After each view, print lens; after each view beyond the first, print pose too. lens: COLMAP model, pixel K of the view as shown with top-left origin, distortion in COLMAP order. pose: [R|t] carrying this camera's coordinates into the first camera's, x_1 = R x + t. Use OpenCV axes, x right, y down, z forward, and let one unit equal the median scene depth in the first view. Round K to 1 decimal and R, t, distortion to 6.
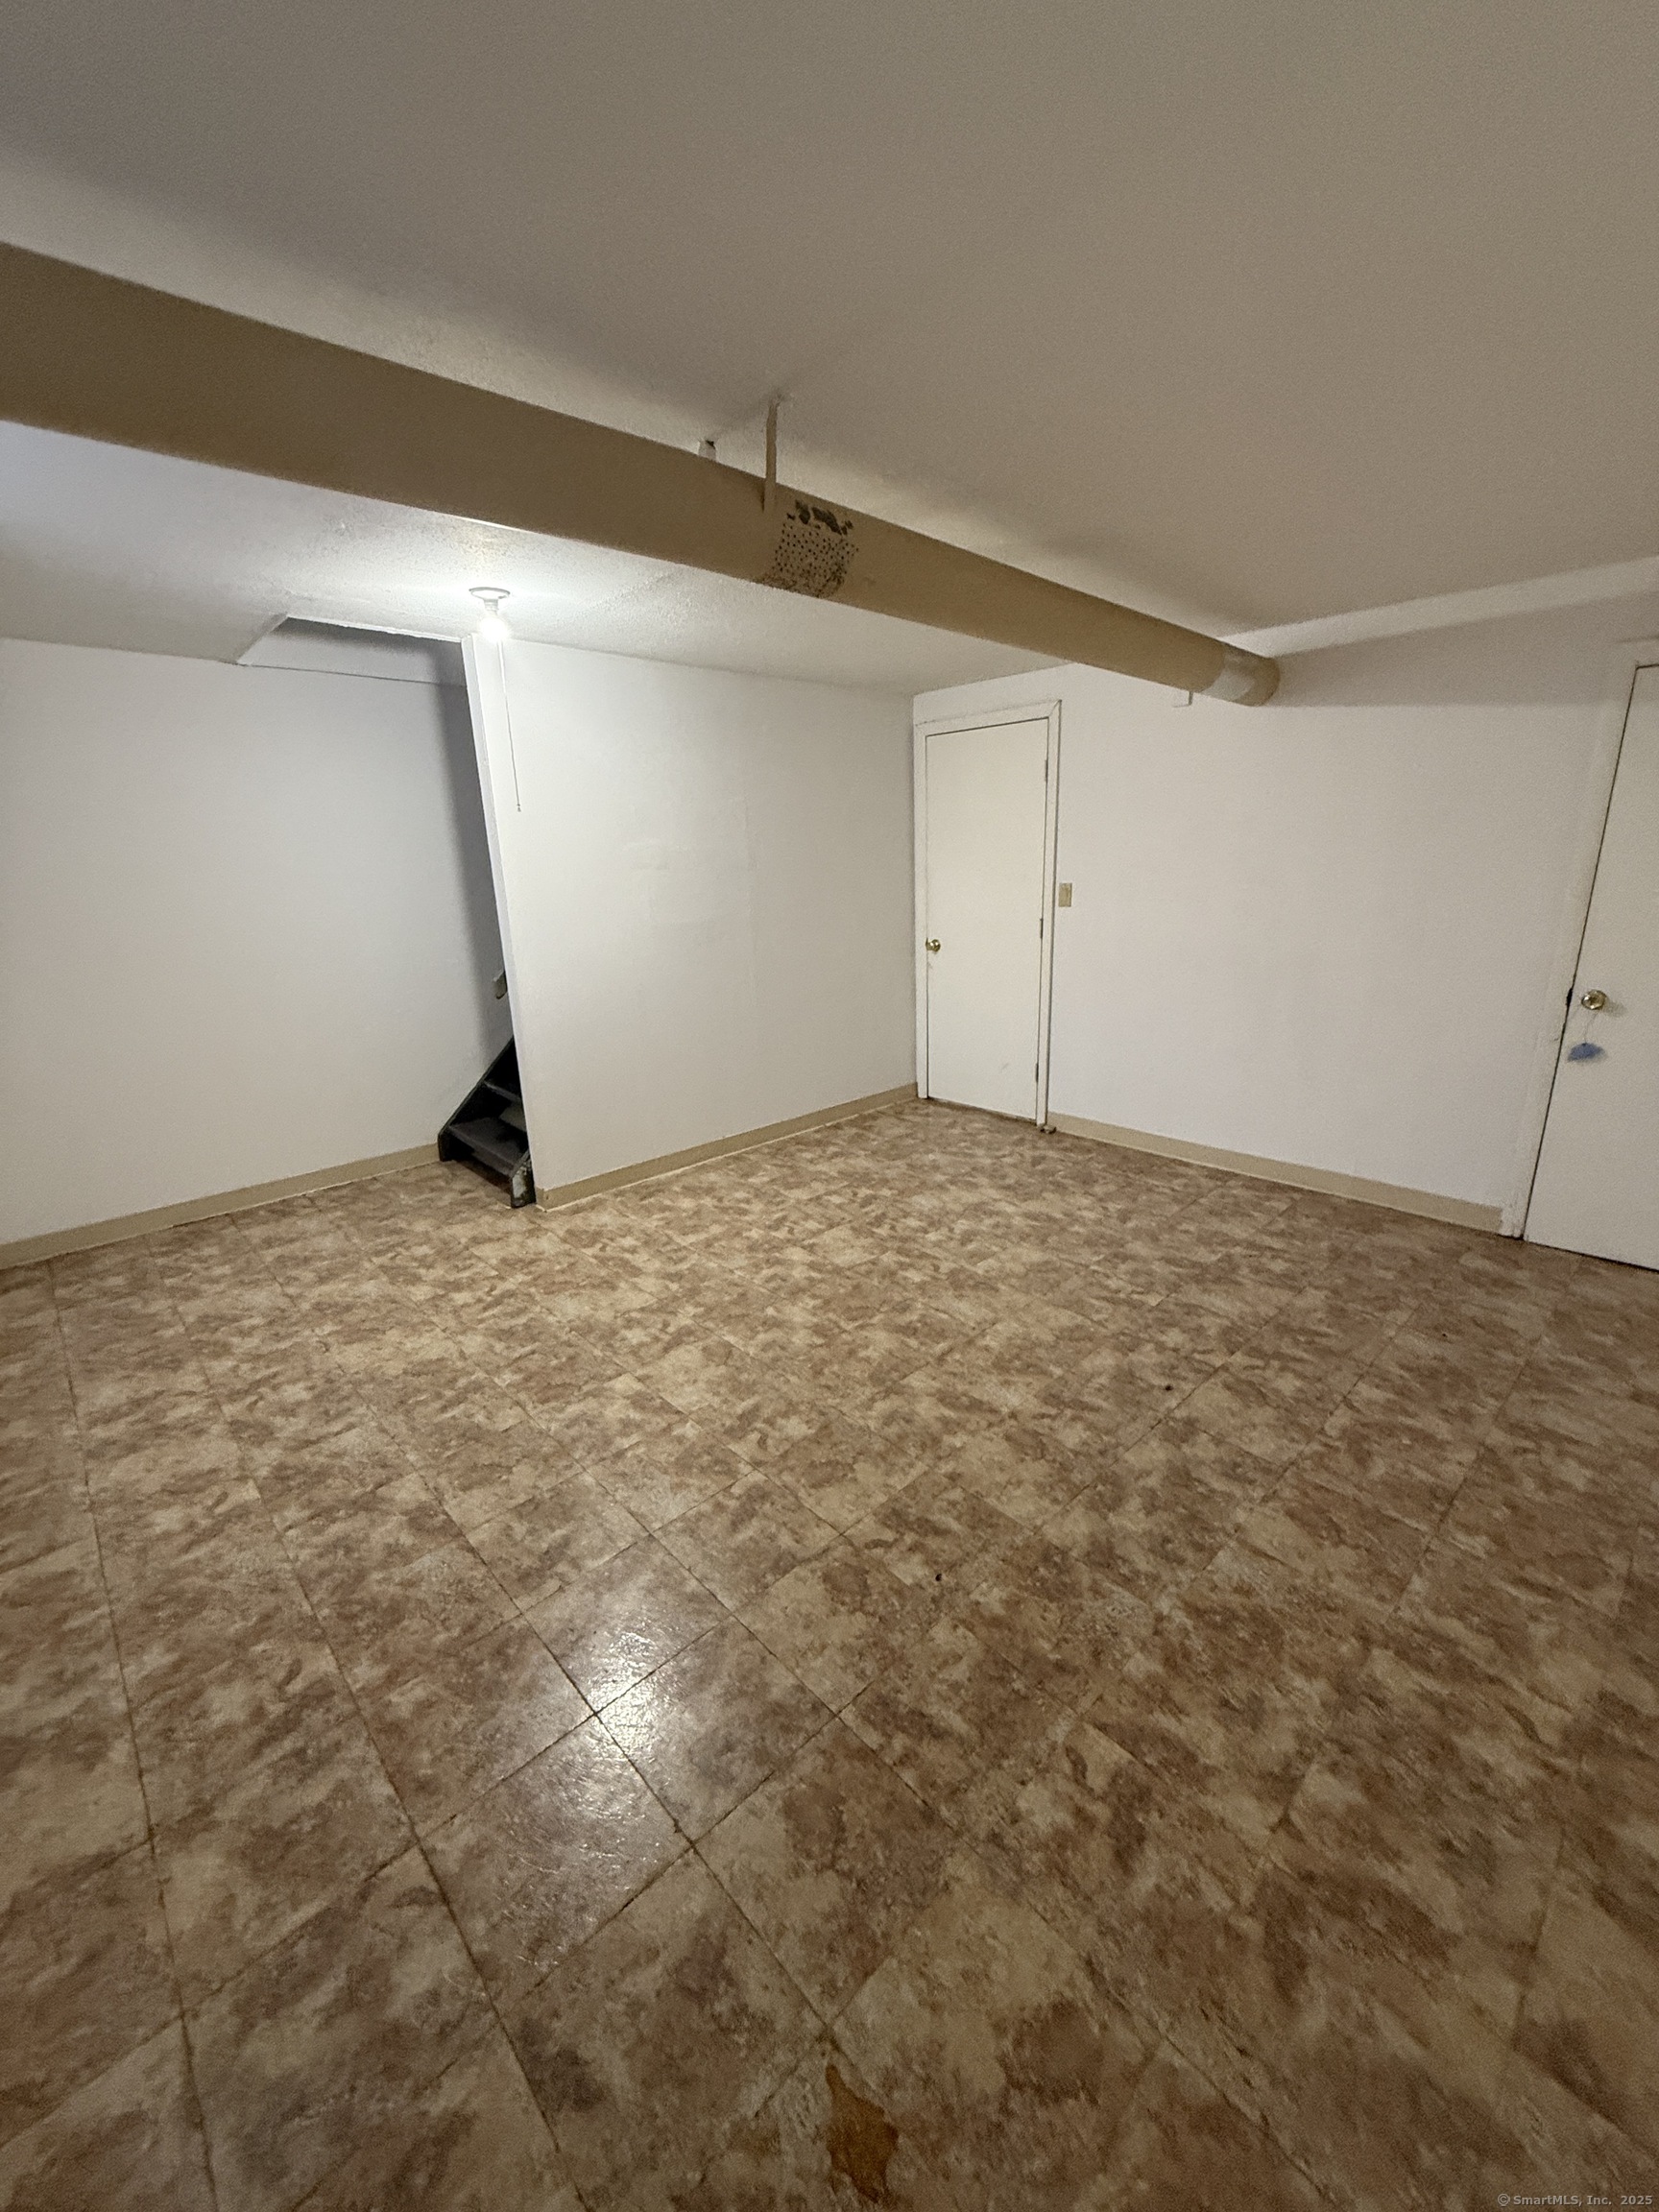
lens RADIAL K [[877.8, 0, 823.2], [0, 877.8, 1100.2], [0, 0, 1]] dist [-0.000997, 0.000275]
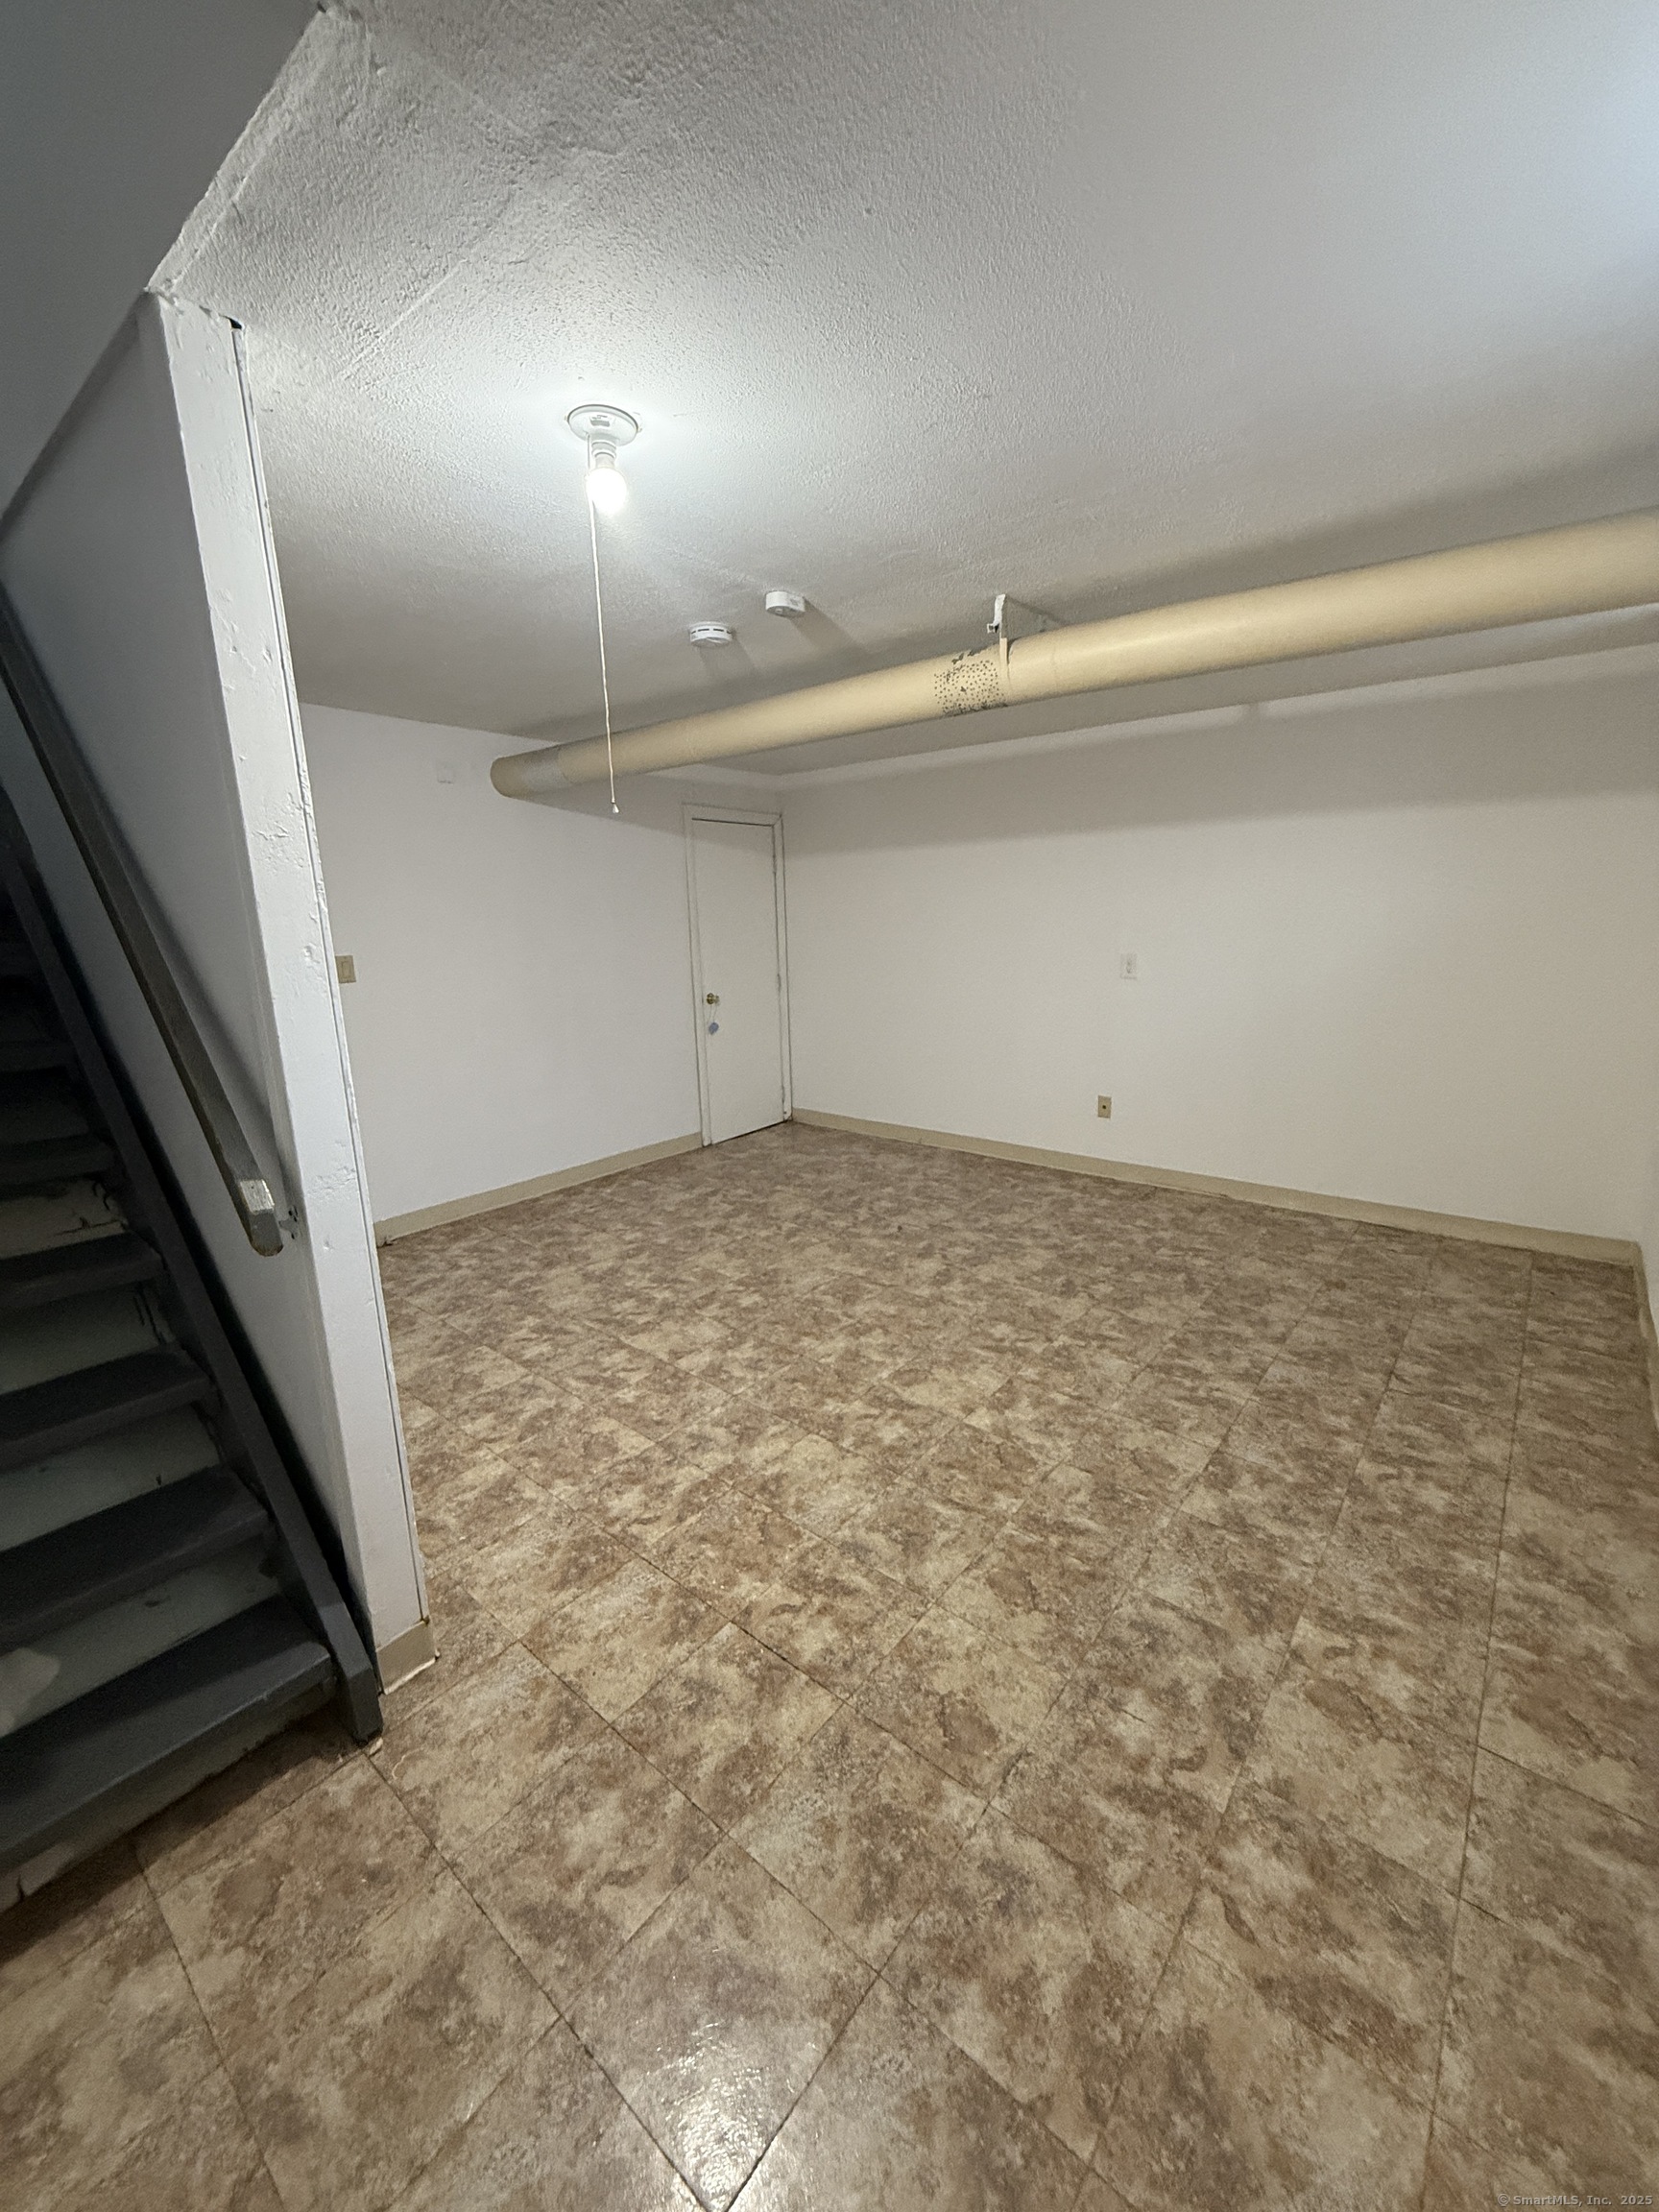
lens RADIAL K [[877.8, 0, 821.5], [0, 877.8, 1111.1], [0, 0, 1]] dist [-0.000997, 0.000275]
pose [[-0.123939, -0.195488, 0.972843, -1.100522], [0.294807, 0.928880, 0.224212, -0.276270], [-0.947485, 0.314590, -0.057493, 1.116214]]
